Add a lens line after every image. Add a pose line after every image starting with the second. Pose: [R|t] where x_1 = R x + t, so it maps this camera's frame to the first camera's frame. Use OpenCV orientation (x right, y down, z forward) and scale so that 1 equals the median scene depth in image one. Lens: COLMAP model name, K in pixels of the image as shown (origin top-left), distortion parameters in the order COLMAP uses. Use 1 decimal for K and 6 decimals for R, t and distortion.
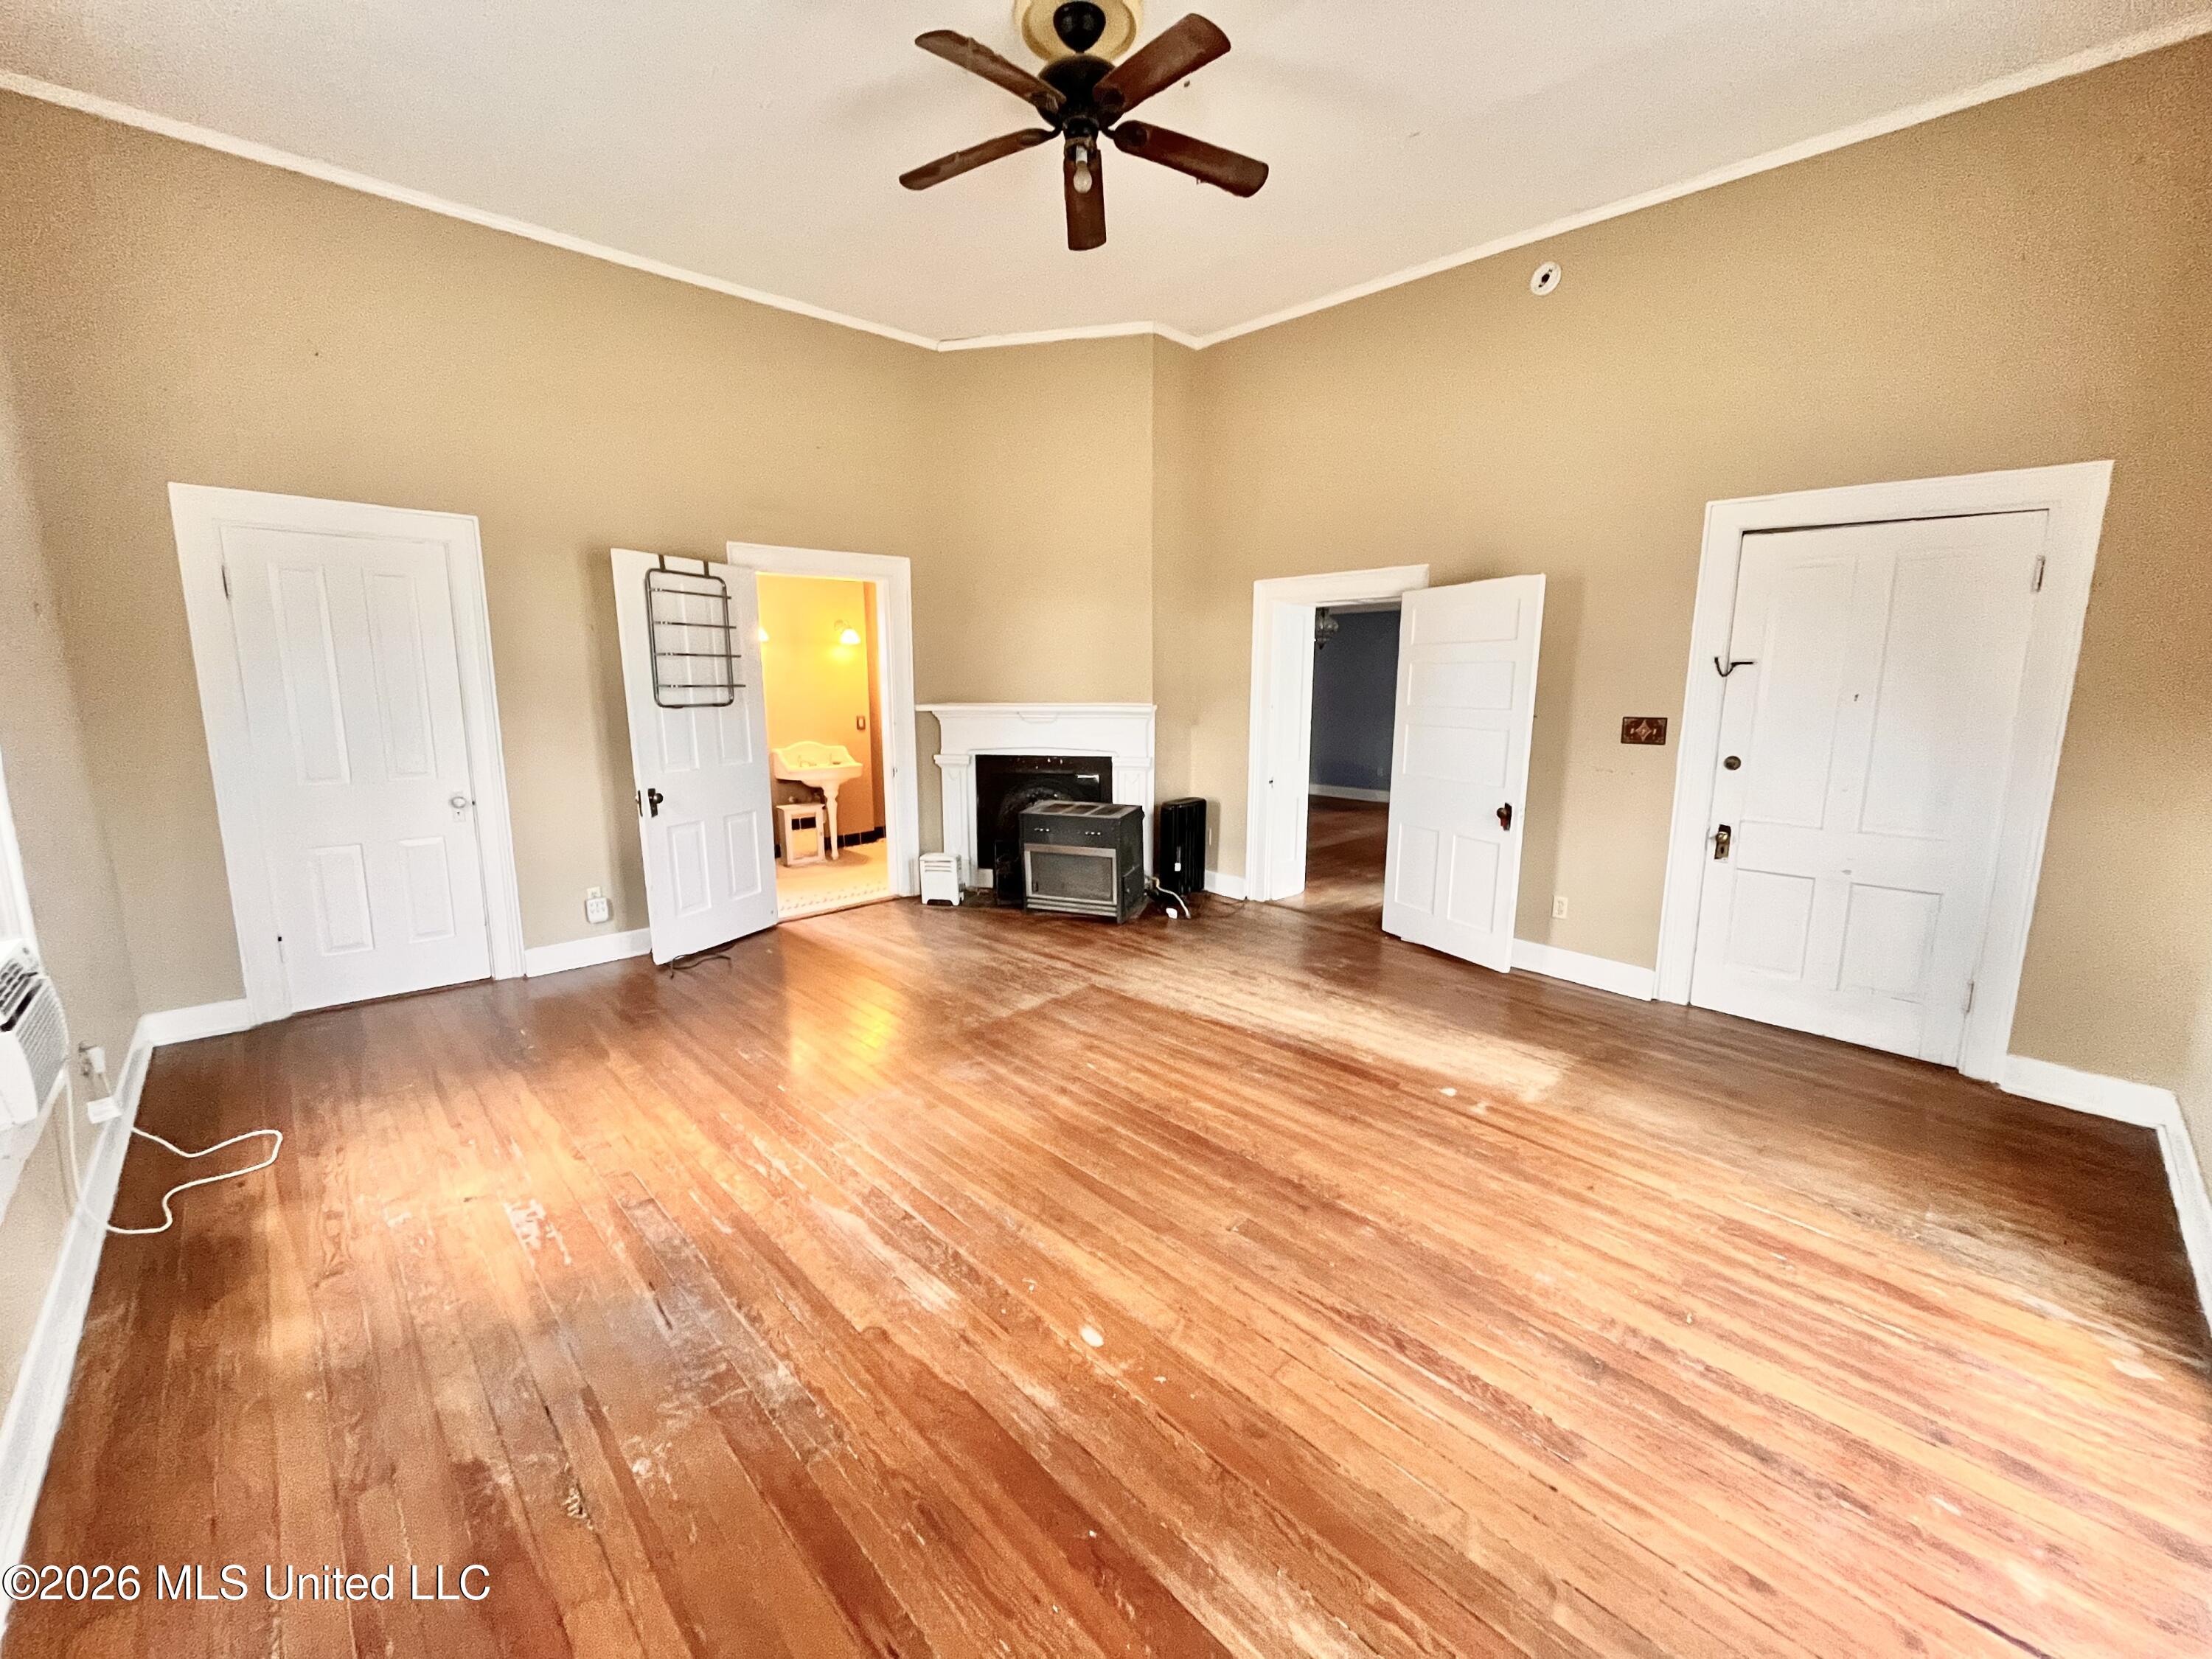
lens RADIAL K [[897.1, 0, 1105.6], [0, 897.1, 830.4], [0, 0, 1]] dist [-0.000872, -0.000538]
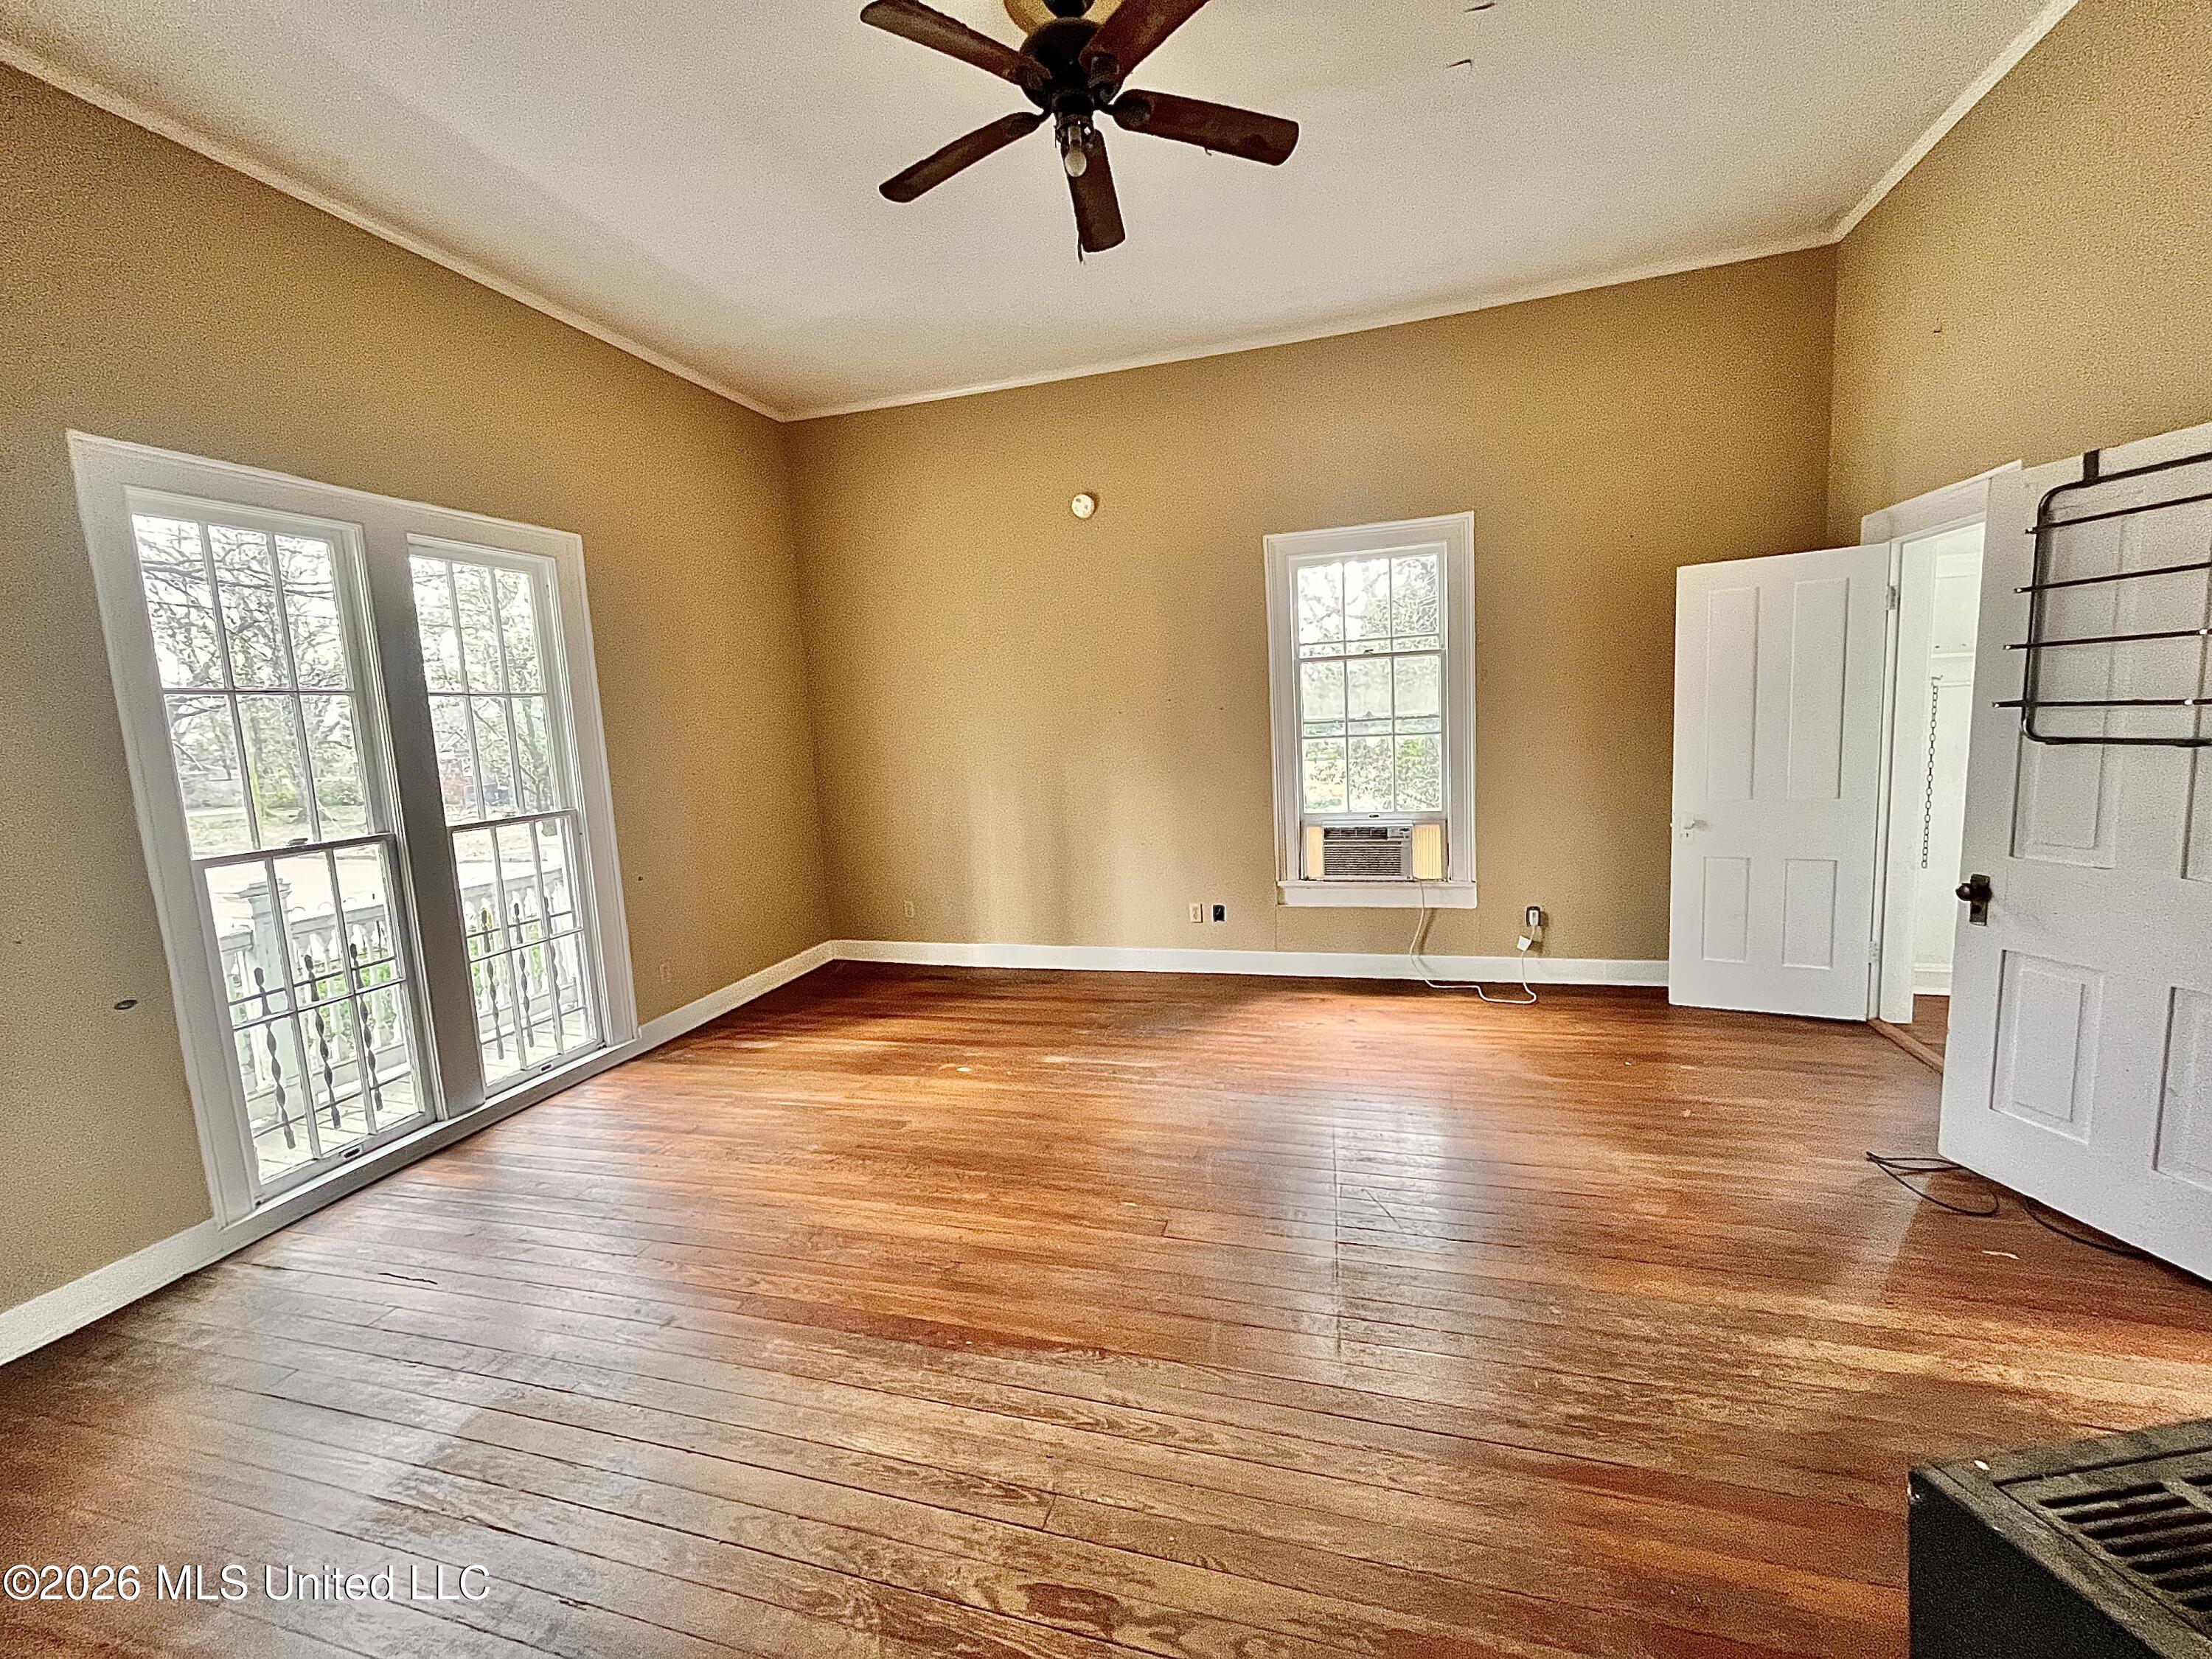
lens RADIAL K [[897.1, 0, 1110.5], [0, 897.1, 830.6], [0, 0, 1]] dist [-0.000872, -0.000538]
pose [[-0.868647, 0.102684, -0.484674, 0.572662], [-0.032701, 0.964268, 0.262901, -0.446151], [0.494351, 0.244218, -0.834251, 2.522452]]
